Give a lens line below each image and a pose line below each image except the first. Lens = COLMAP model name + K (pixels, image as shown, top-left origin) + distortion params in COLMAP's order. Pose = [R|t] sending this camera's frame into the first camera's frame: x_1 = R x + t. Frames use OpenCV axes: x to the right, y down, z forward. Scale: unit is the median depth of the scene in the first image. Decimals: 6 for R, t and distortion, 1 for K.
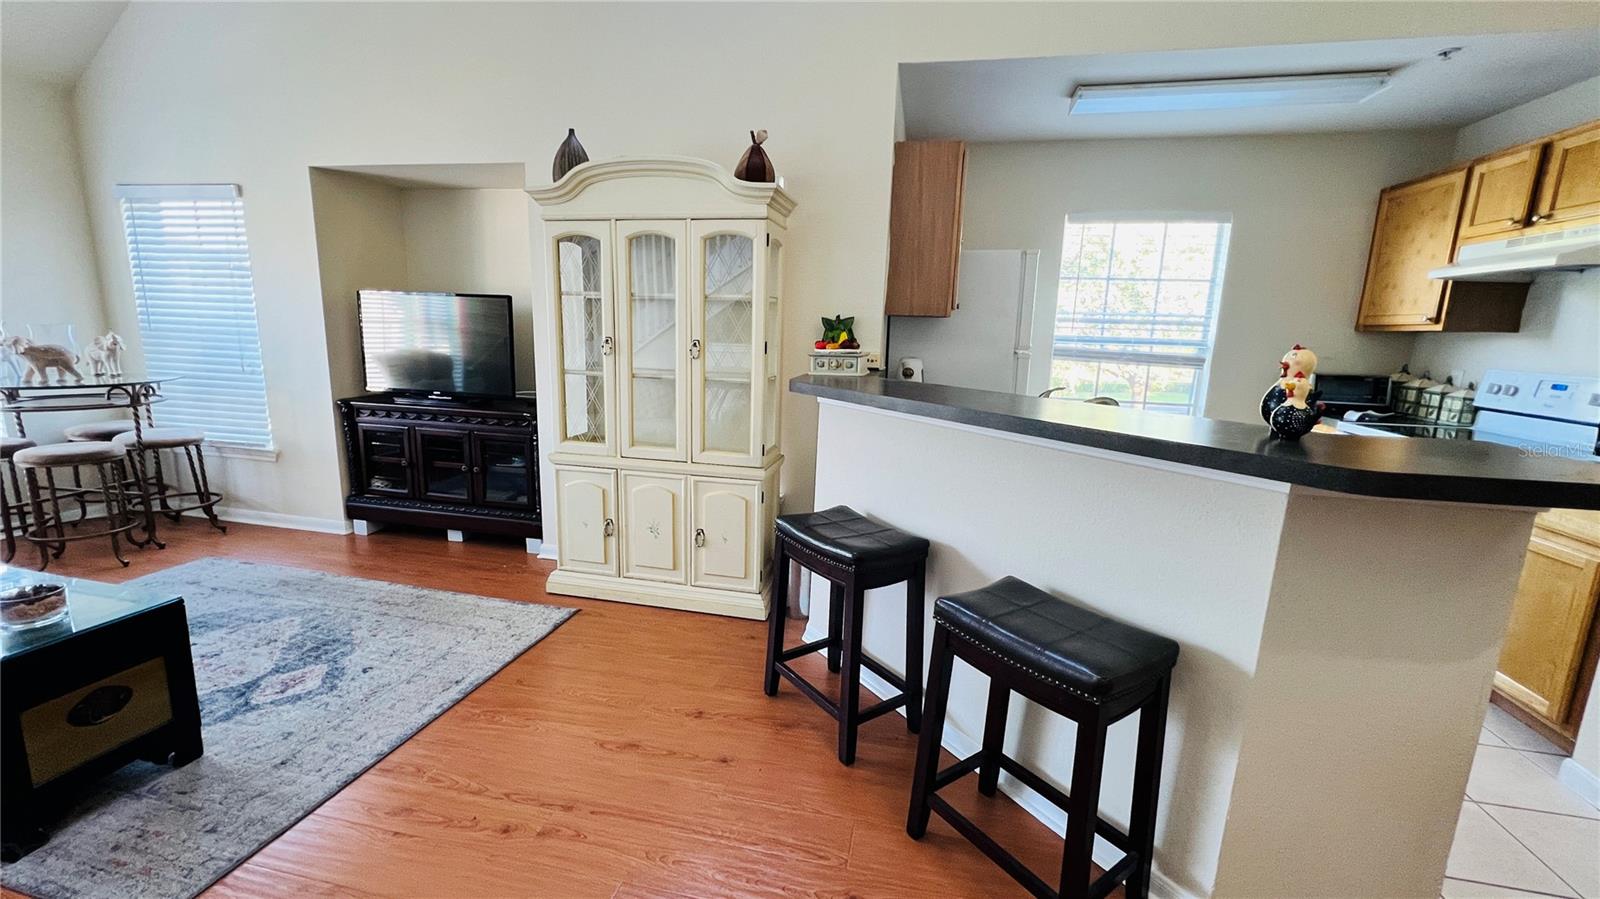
lens RADIAL K [[639.6, 0, 796.0], [0, 639.6, 447.6], [0, 0, 1]] dist [-0.001712, 0.000407]
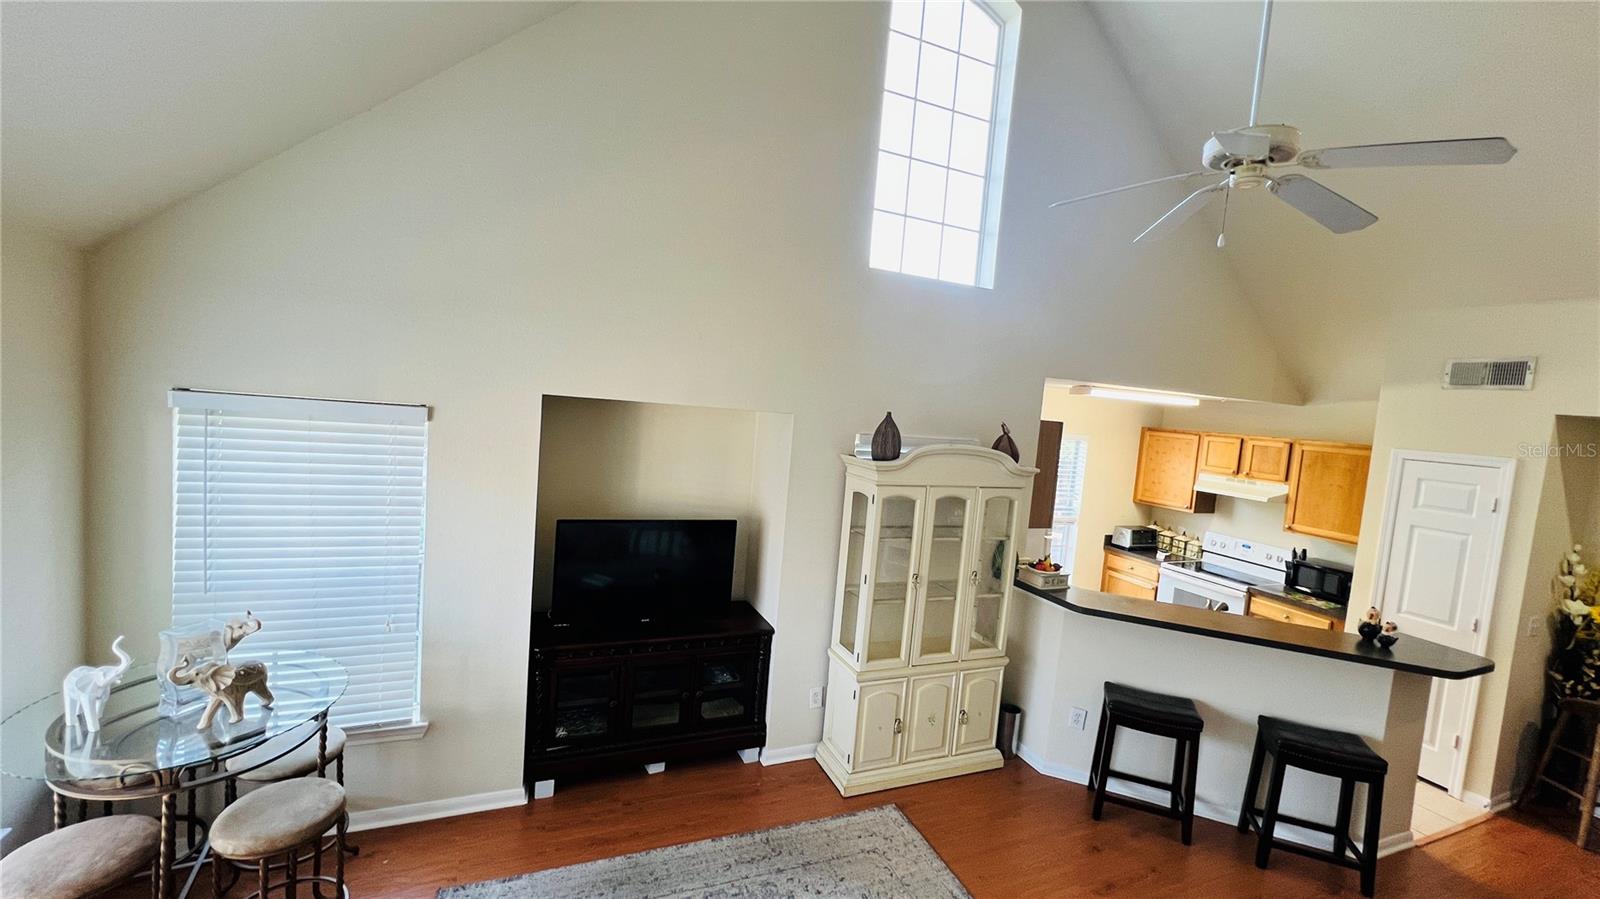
lens RADIAL K [[640.1, 0, 797.0], [0, 640.1, 448.7], [0, 0, 1]] dist [-0.000986, 0.000200]
pose [[0.815760, -0.011095, 0.578284, -1.112274], [0.053862, 0.996928, -0.056855, -0.330948], [-0.575877, 0.077527, 0.813852, 0.079177]]
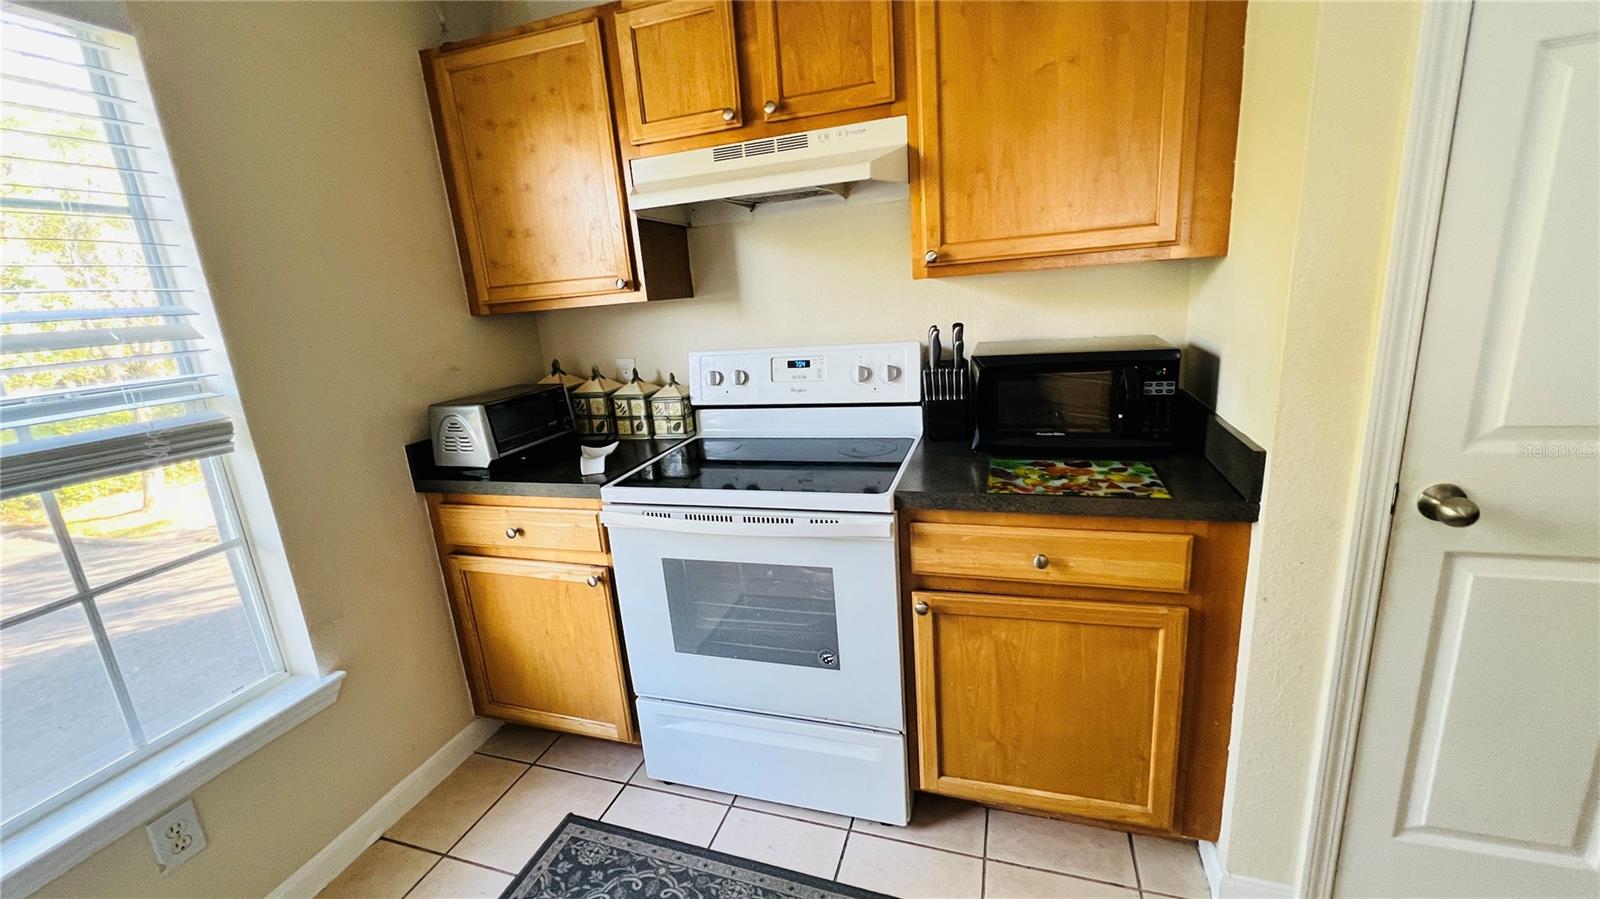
lens RADIAL K [[639.6, 0, 796.0], [0, 639.6, 447.6], [0, 0, 1]] dist [-0.001712, 0.000407]
pose [[0.098344, -0.278165, 0.955486, 0.391397], [0.263692, 0.933103, 0.244508, -0.162068], [-0.959581, 0.227908, 0.165115, 0.781272]]
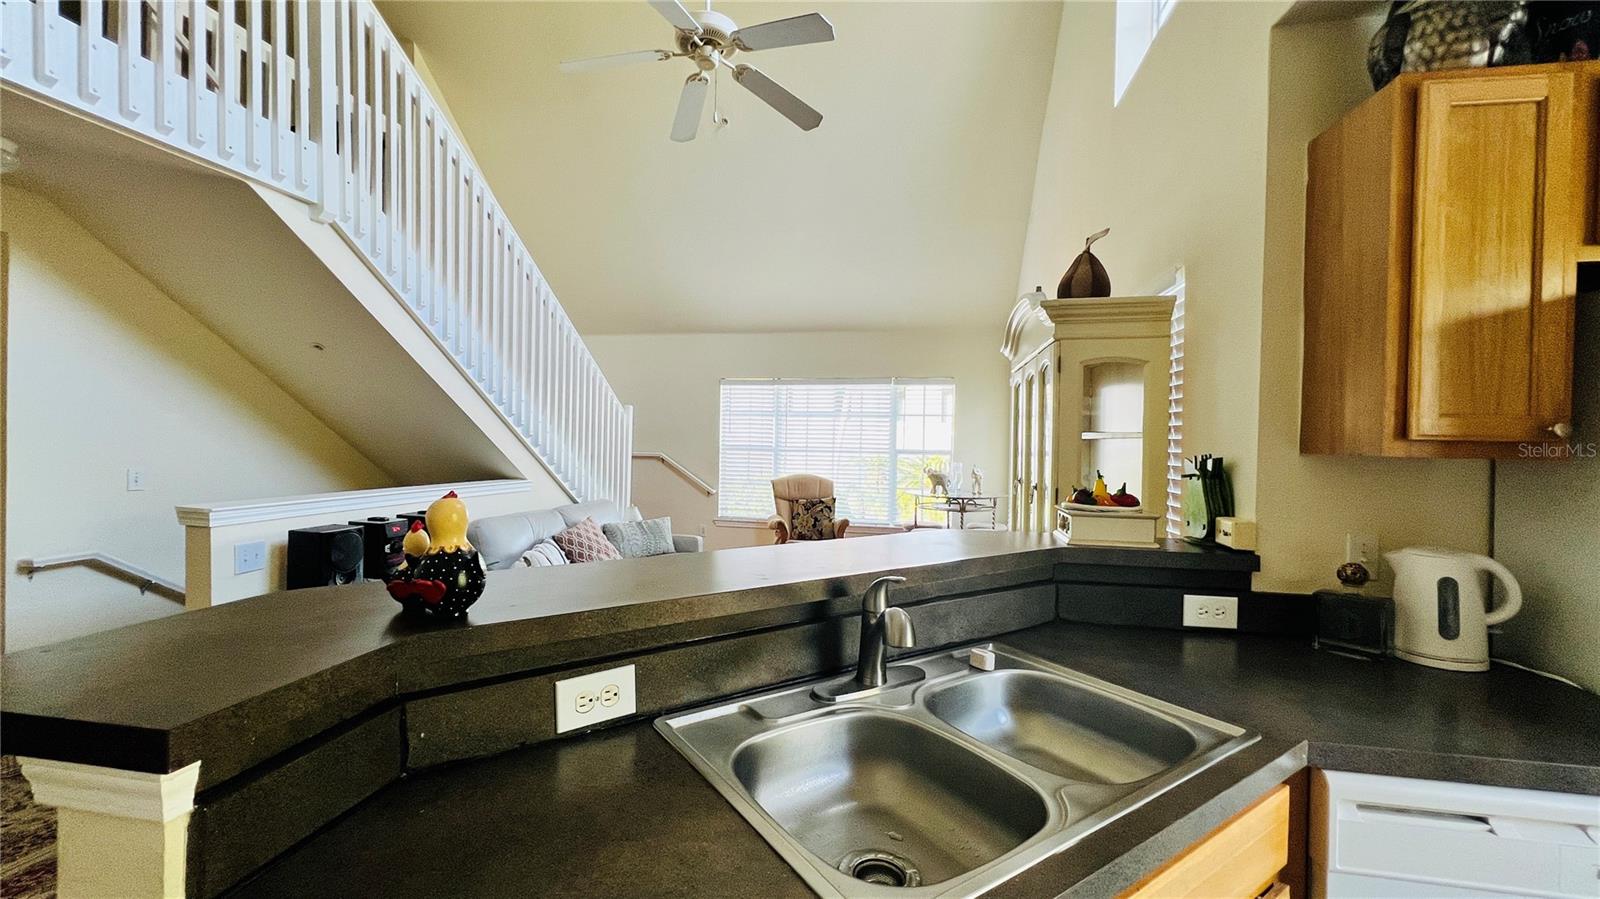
lens RADIAL K [[639.6, 0, 796.0], [0, 639.6, 447.6], [0, 0, 1]] dist [-0.001712, 0.000407]
pose [[0.018375, -0.017608, -0.999676, 0.646239], [-0.202877, 0.978980, -0.020972, -0.116398], [0.979032, 0.203197, 0.014417, 0.580275]]
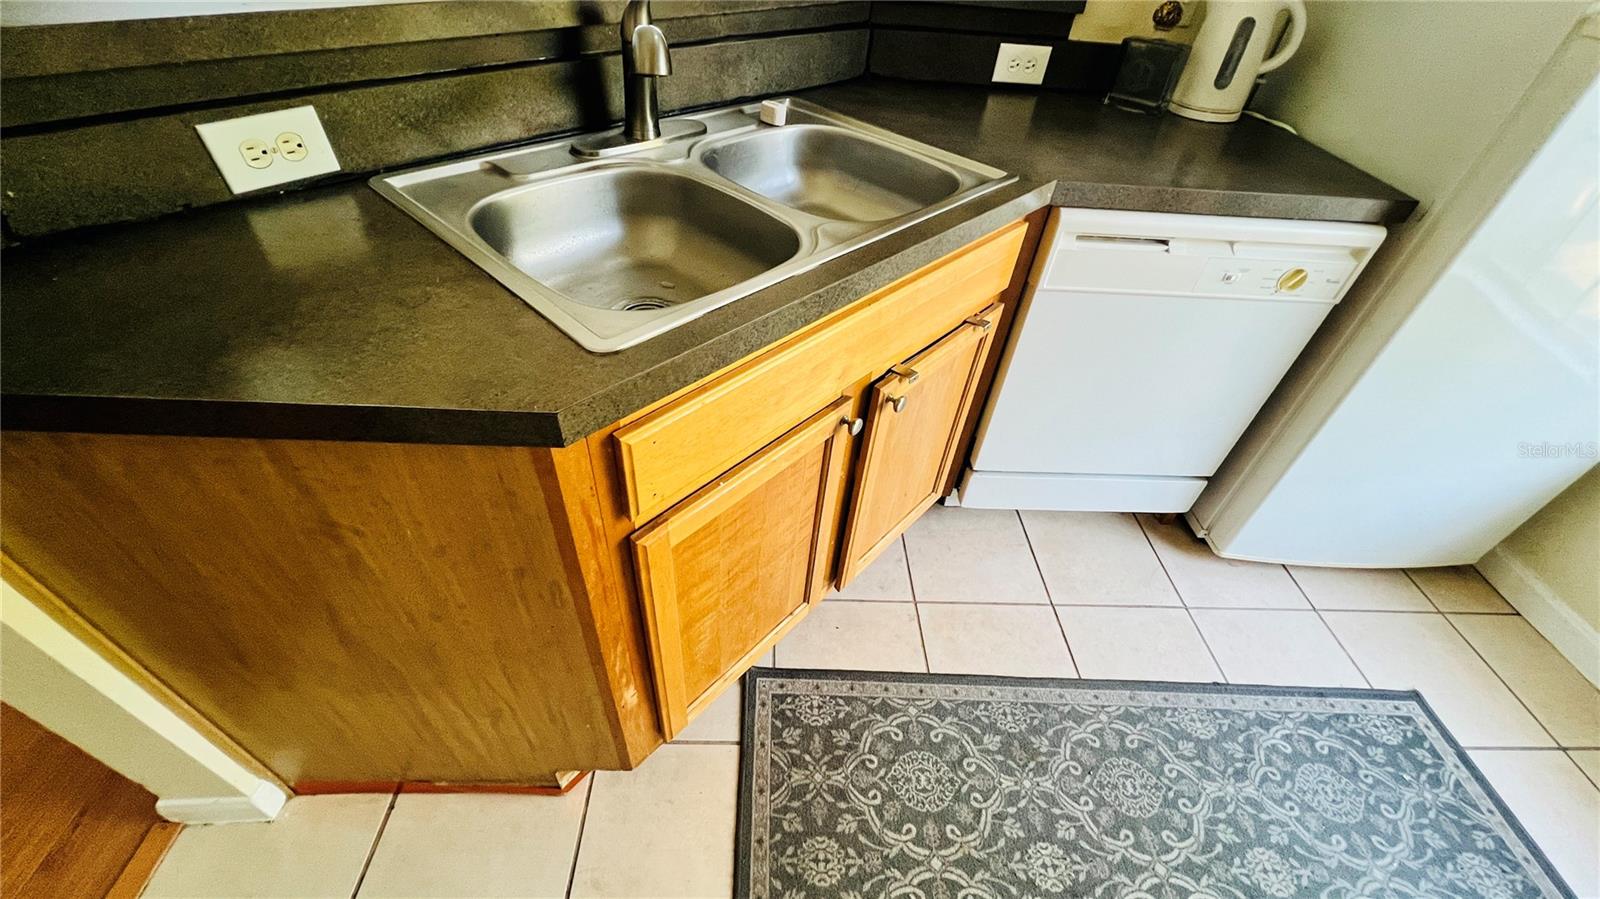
lens RADIAL K [[638.8, 0, 796.3], [0, 638.8, 448.3], [0, 0, 1]] dist [-0.001559, 0.000149]
pose [[0.239502, 0.645684, -0.725073, 0.632612], [-0.242140, 0.762934, 0.599417, -0.091537], [0.940217, 0.032008, 0.339070, 0.627199]]
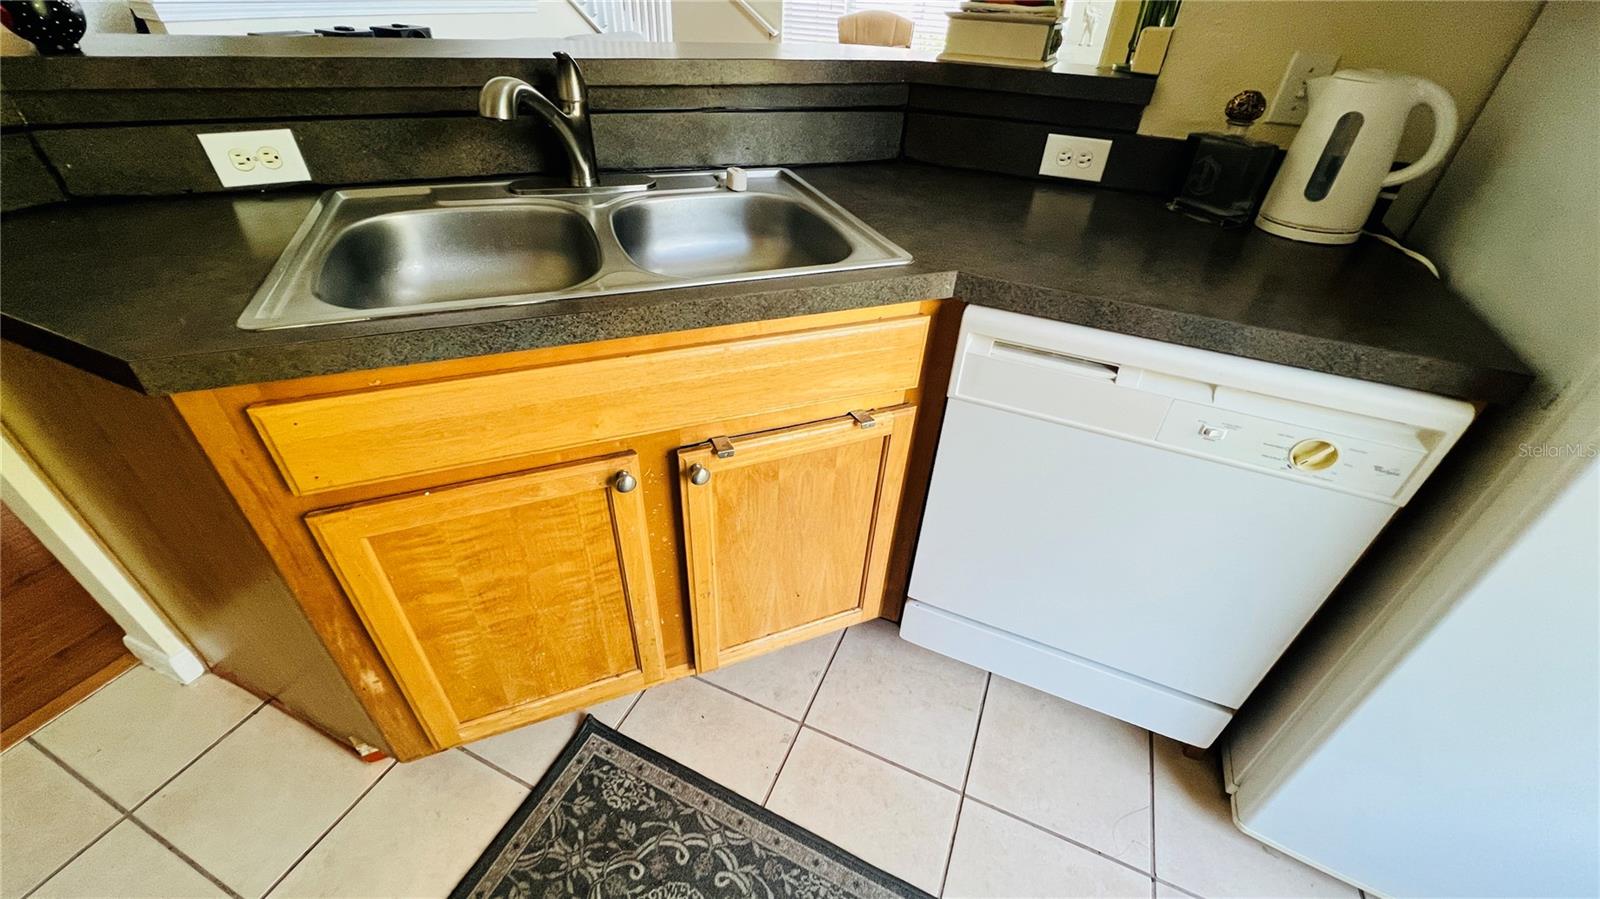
lens RADIAL K [[638.9, 0, 796.0], [0, 638.9, 450.6], [0, 0, 1]] dist [-0.001041, -0.000032]
pose [[-0.195850, 0.555321, -0.808246, 0.618984], [-0.228630, 0.775636, 0.588317, -0.121689], [0.953610, 0.300011, -0.024945, 0.839264]]
